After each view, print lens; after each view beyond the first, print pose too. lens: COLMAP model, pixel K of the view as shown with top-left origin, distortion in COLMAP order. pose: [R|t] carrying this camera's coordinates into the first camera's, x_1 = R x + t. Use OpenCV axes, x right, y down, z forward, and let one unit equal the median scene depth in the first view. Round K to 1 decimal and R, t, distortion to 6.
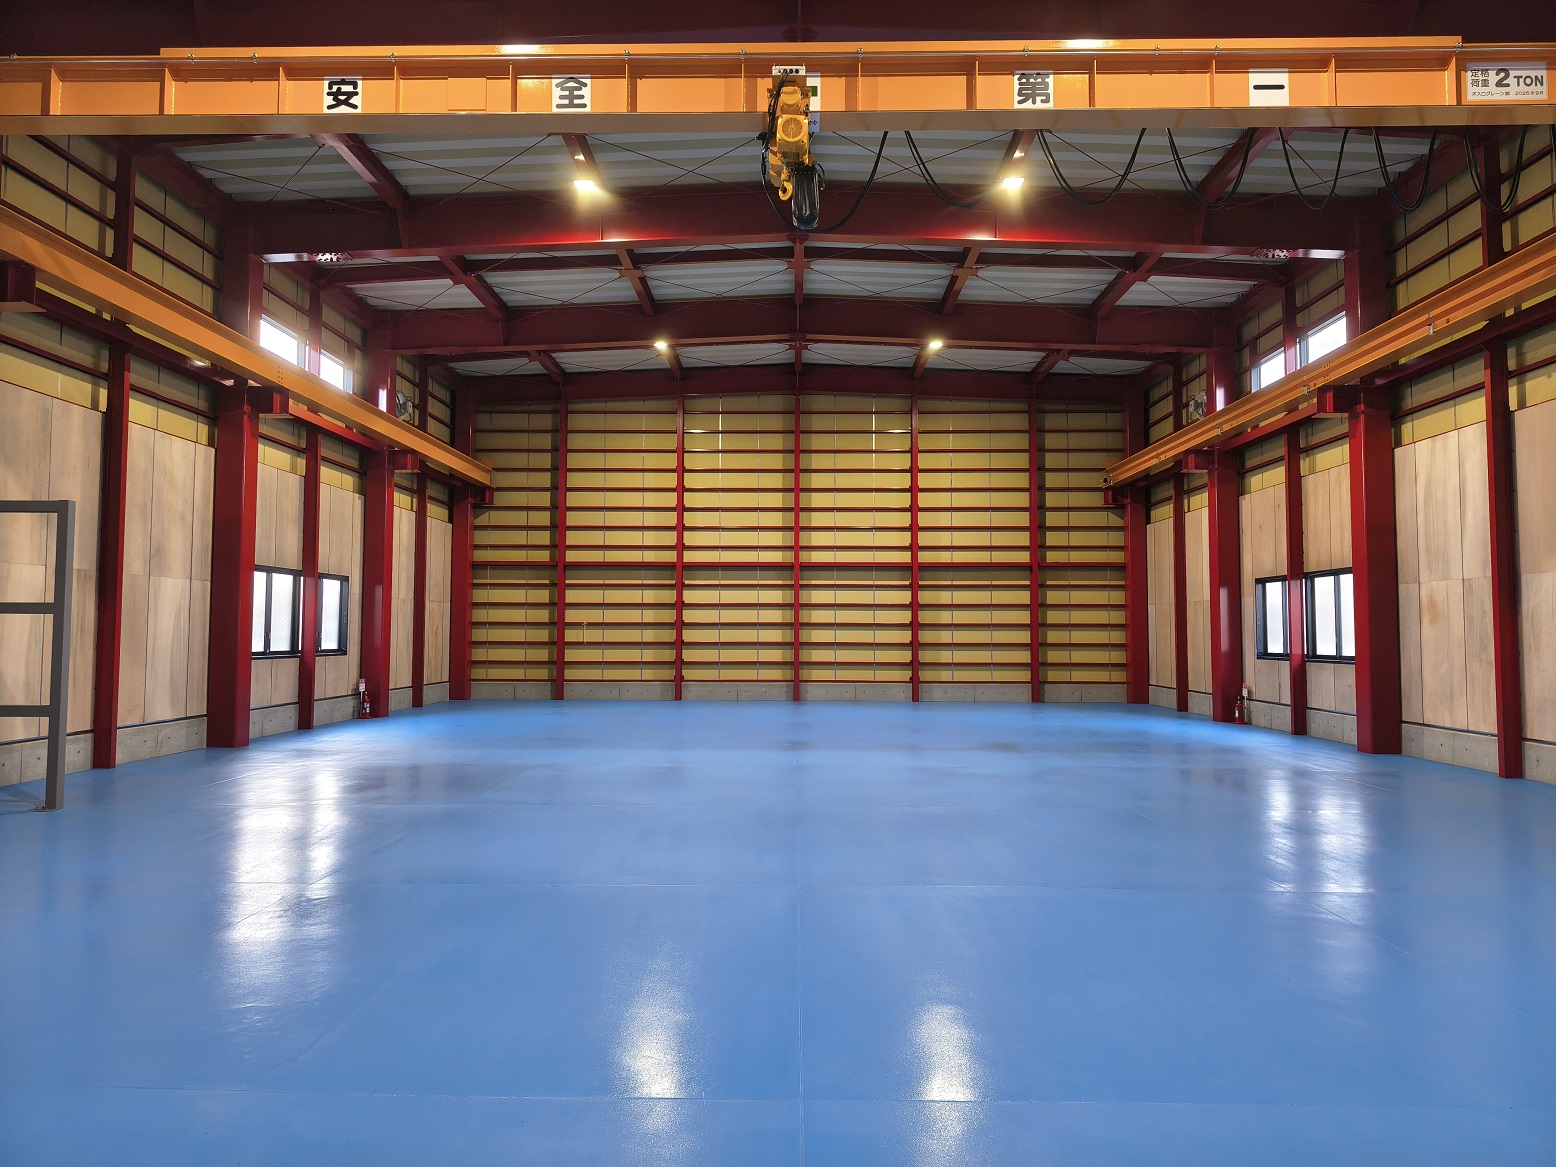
lens RADIAL K [[1076.4, 0, 781.7], [0, 1076.4, 579.2], [0, 0, 1]] dist [0.026339, -0.025794]
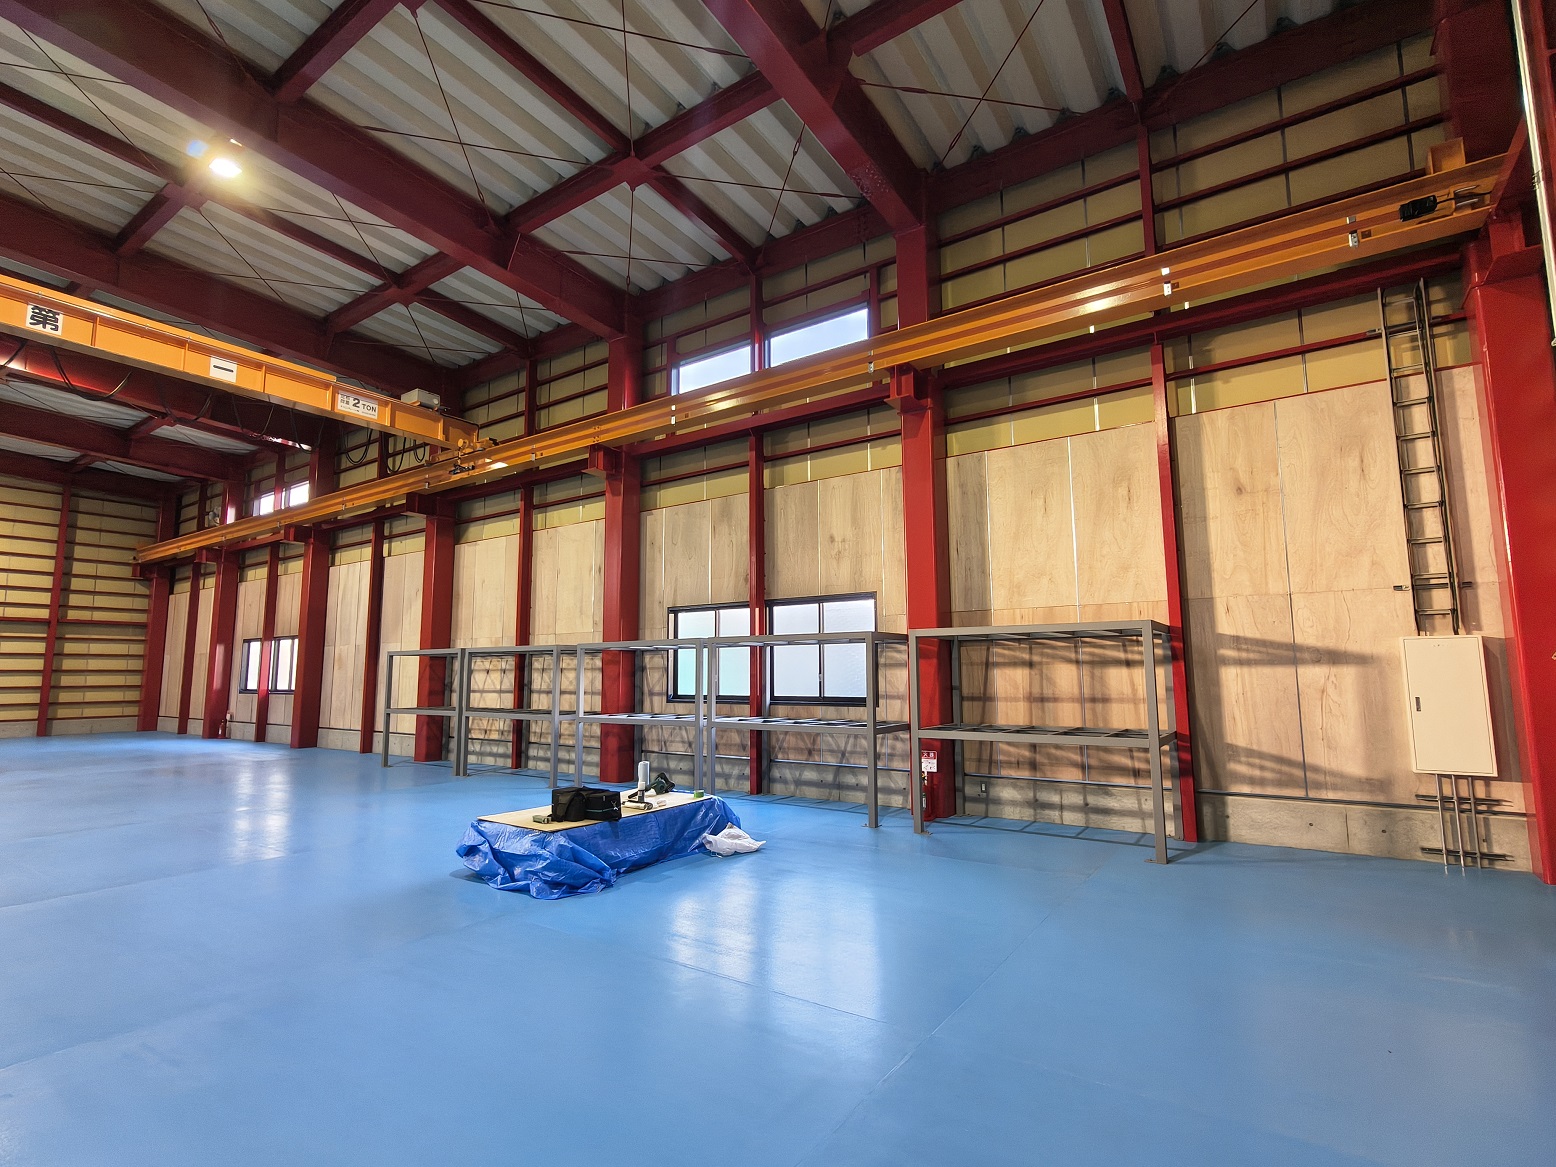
lens RADIAL K [[735.3, 0, 773.7], [0, 735.3, 584.6], [0, 0, 1]] dist [-0.002510, -0.003248]
pose [[0.547880, 0.089221, 0.831785, -0.010916], [-0.030400, 0.995763, -0.086786, -0.010032], [-0.836004, 0.022262, 0.548271, -0.172077]]
